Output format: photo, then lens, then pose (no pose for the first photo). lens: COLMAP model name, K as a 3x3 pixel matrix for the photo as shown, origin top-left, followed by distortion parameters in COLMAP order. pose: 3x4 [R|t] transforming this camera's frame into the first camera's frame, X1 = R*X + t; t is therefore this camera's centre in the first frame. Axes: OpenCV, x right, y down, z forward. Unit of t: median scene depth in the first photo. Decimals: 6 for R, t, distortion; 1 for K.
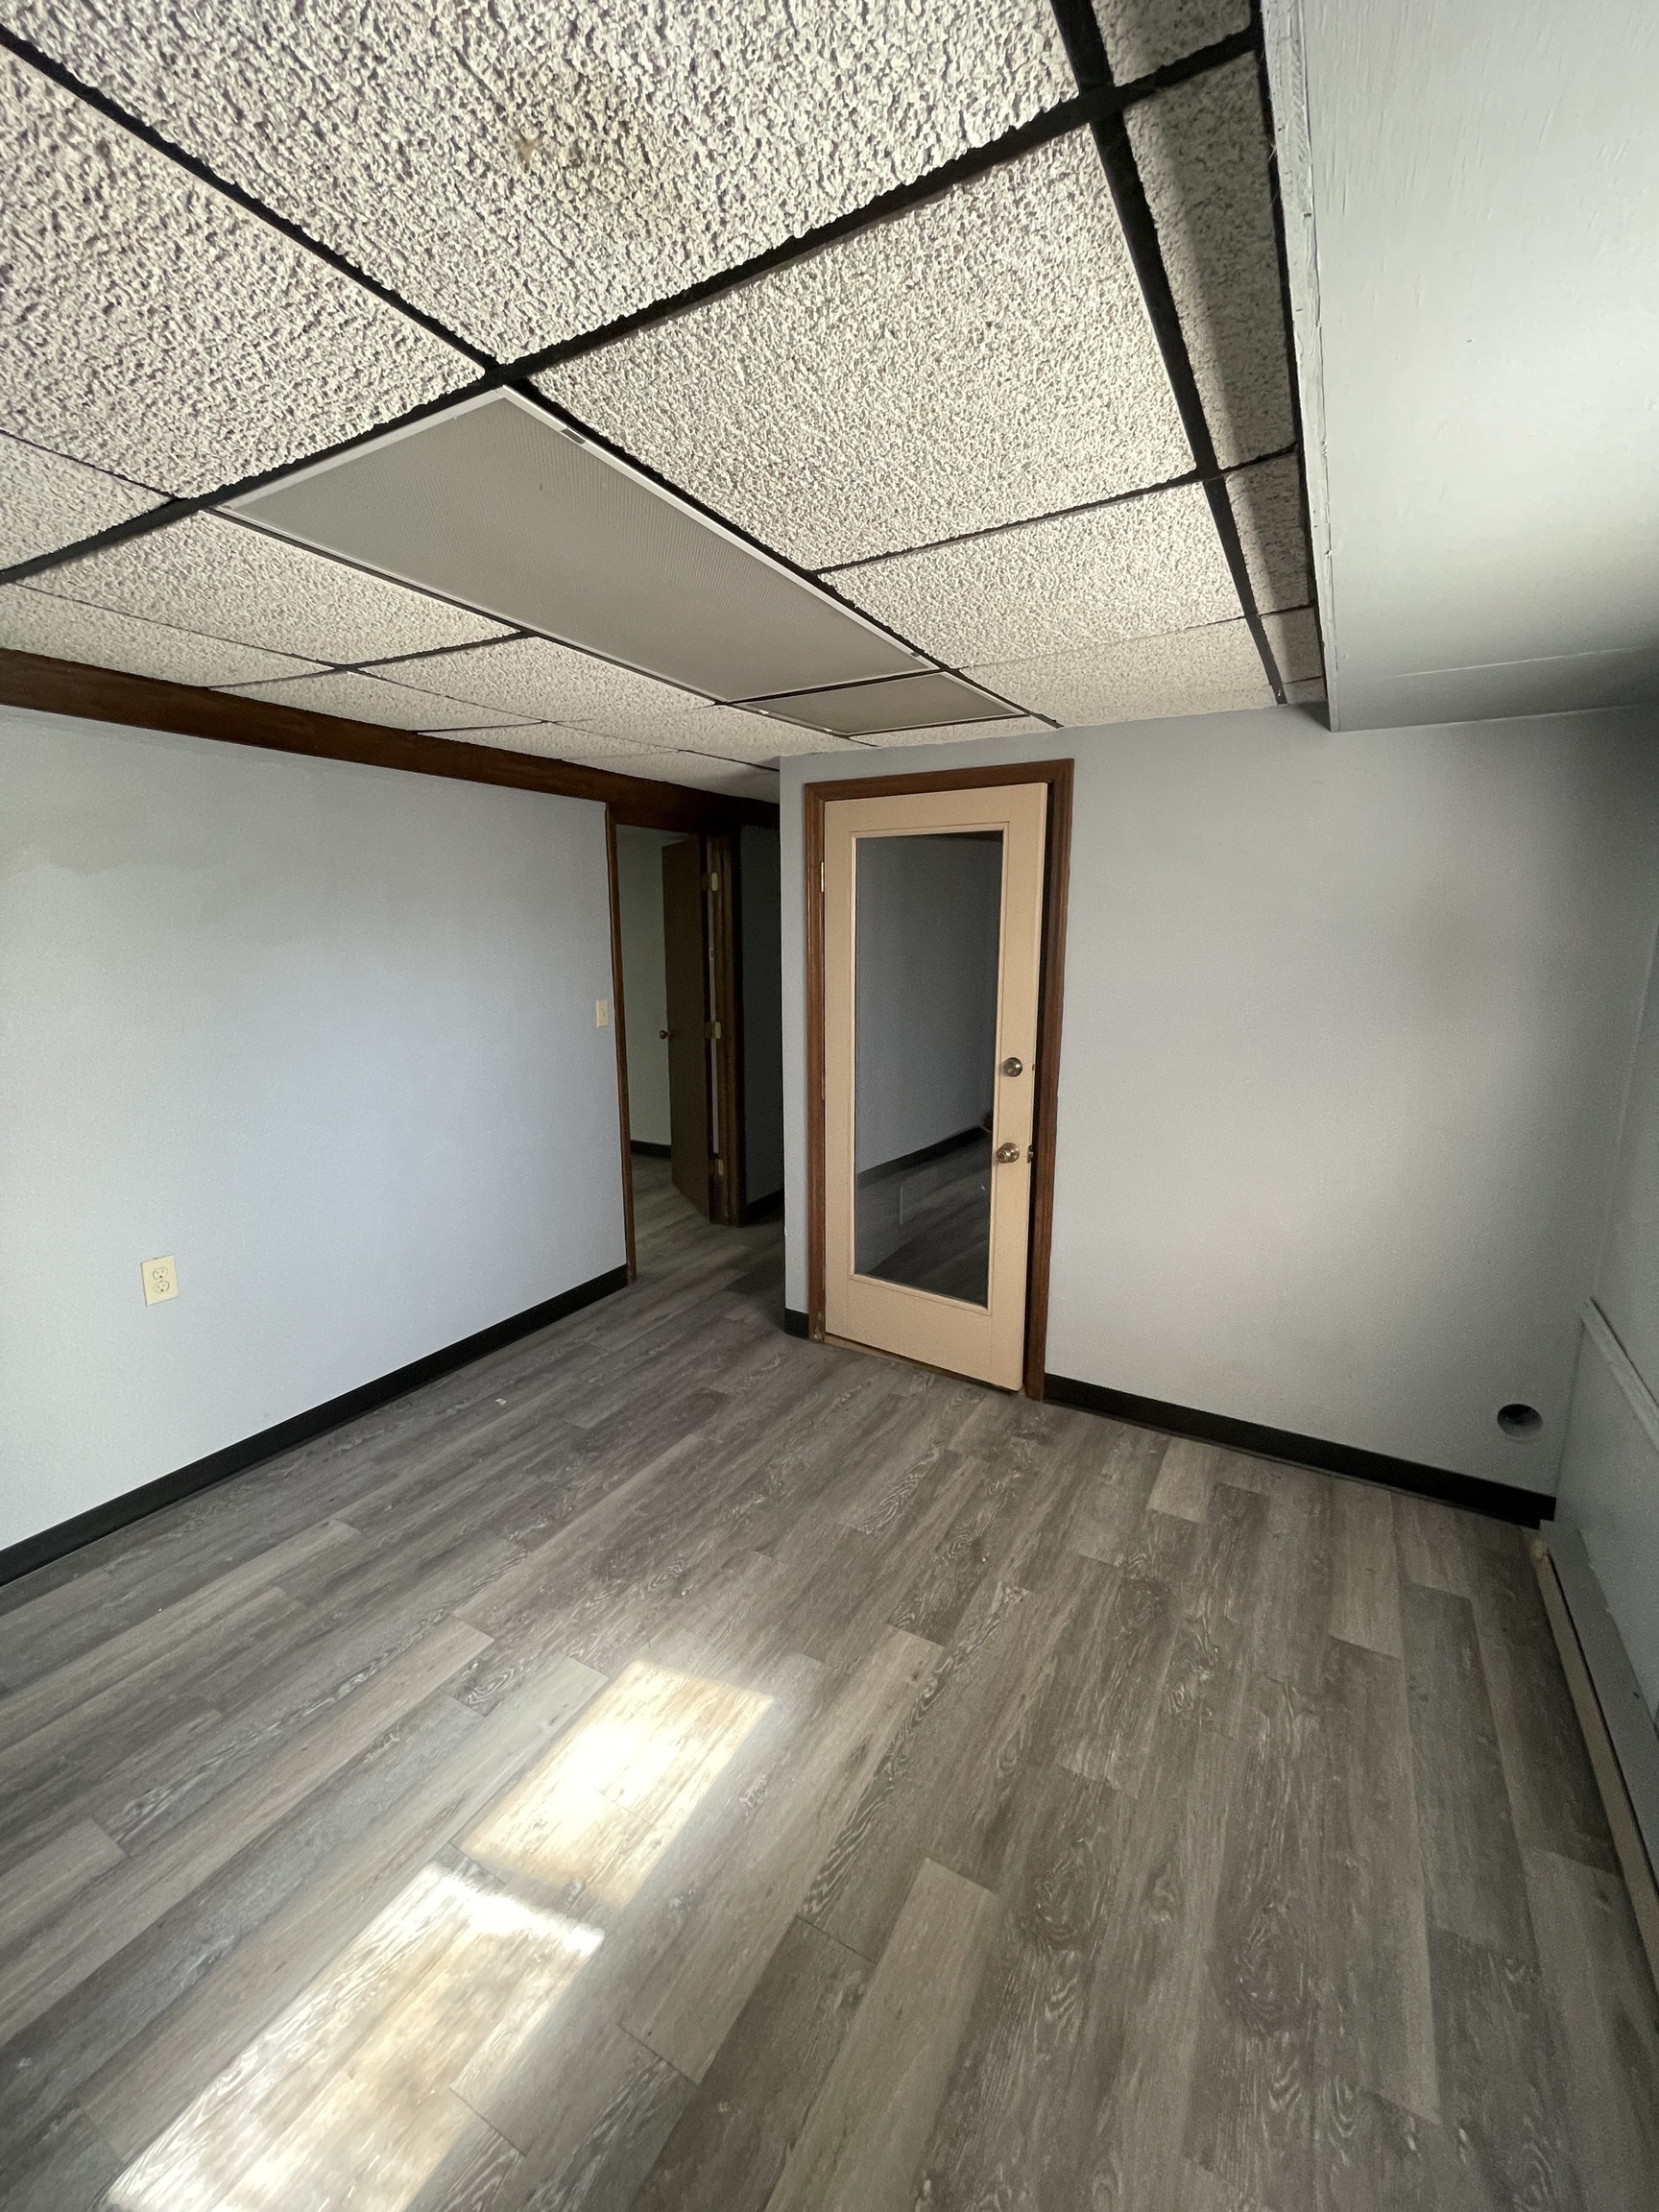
lens RADIAL K [[896.0, 0, 827.4], [0, 896.0, 1101.4], [0, 0, 1]] dist [-0.001193, -0.000013]
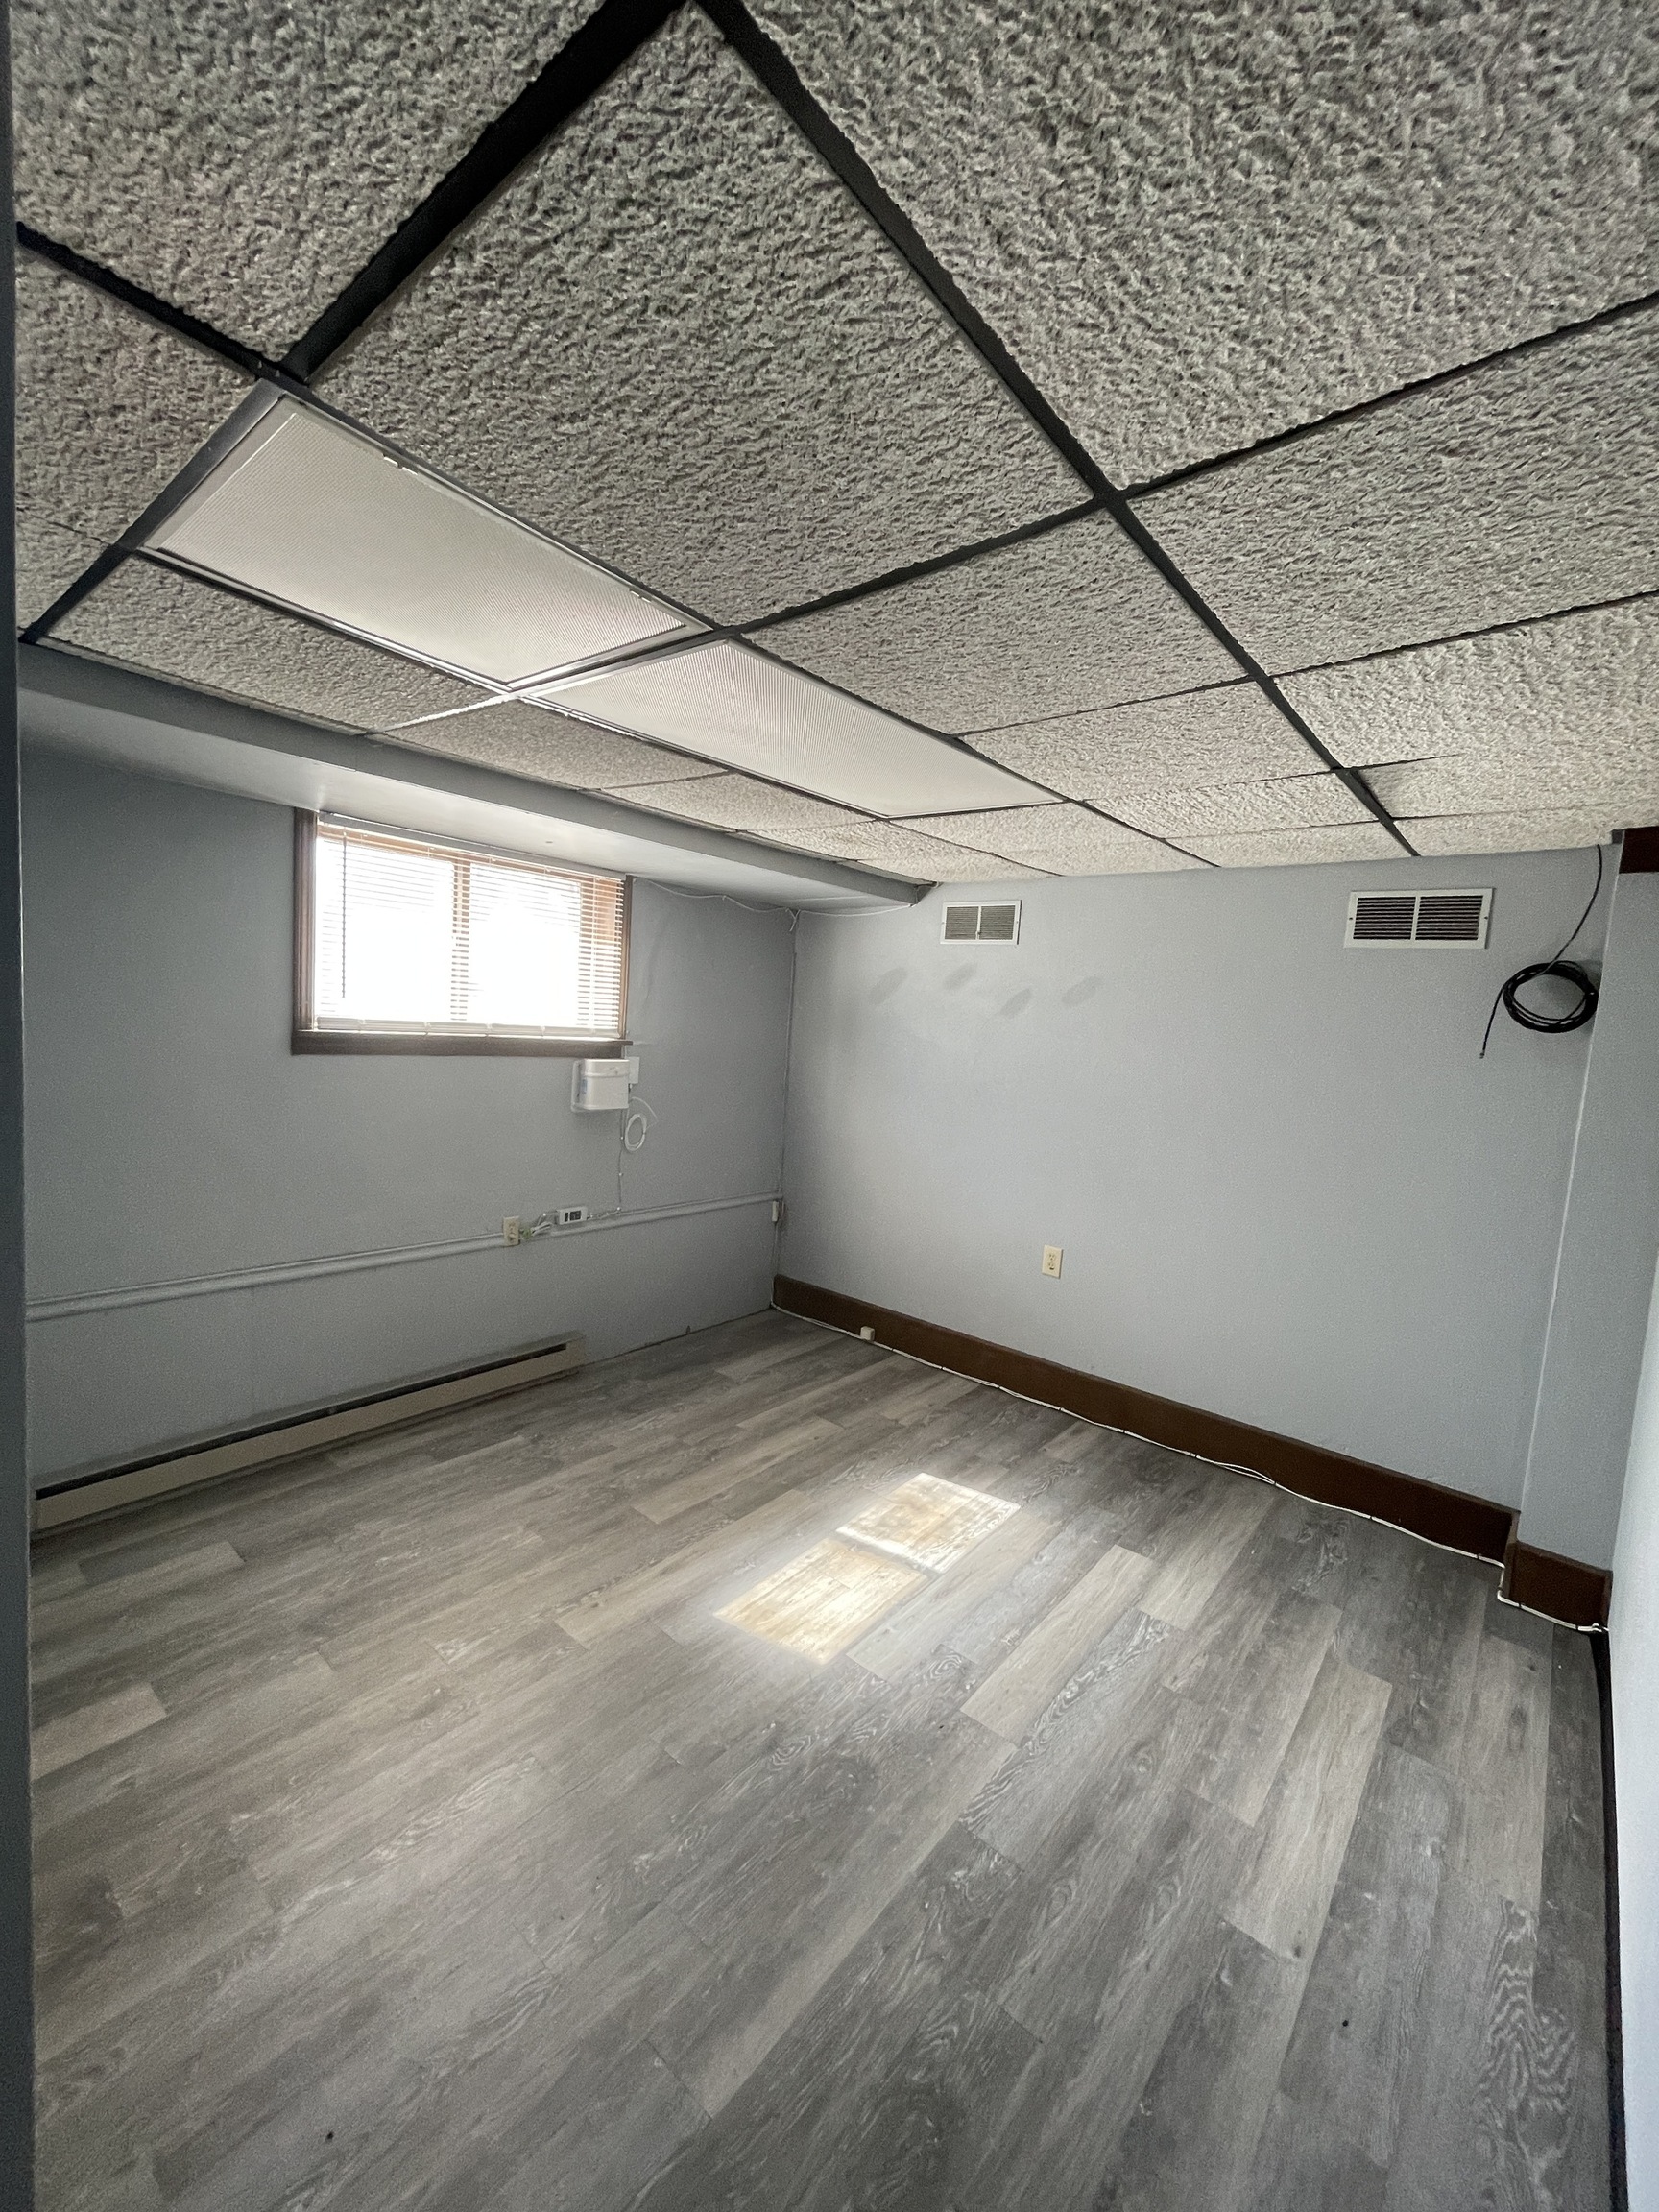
lens RADIAL K [[896.0, 0, 829.6], [0, 896.0, 1103.7], [0, 0, 1]] dist [-0.001193, -0.000013]
pose [[-0.980770, -0.085143, 0.175614, -0.353101], [-0.030707, 0.955934, 0.291972, -0.353149], [-0.192734, 0.280965, -0.940166, 1.820316]]
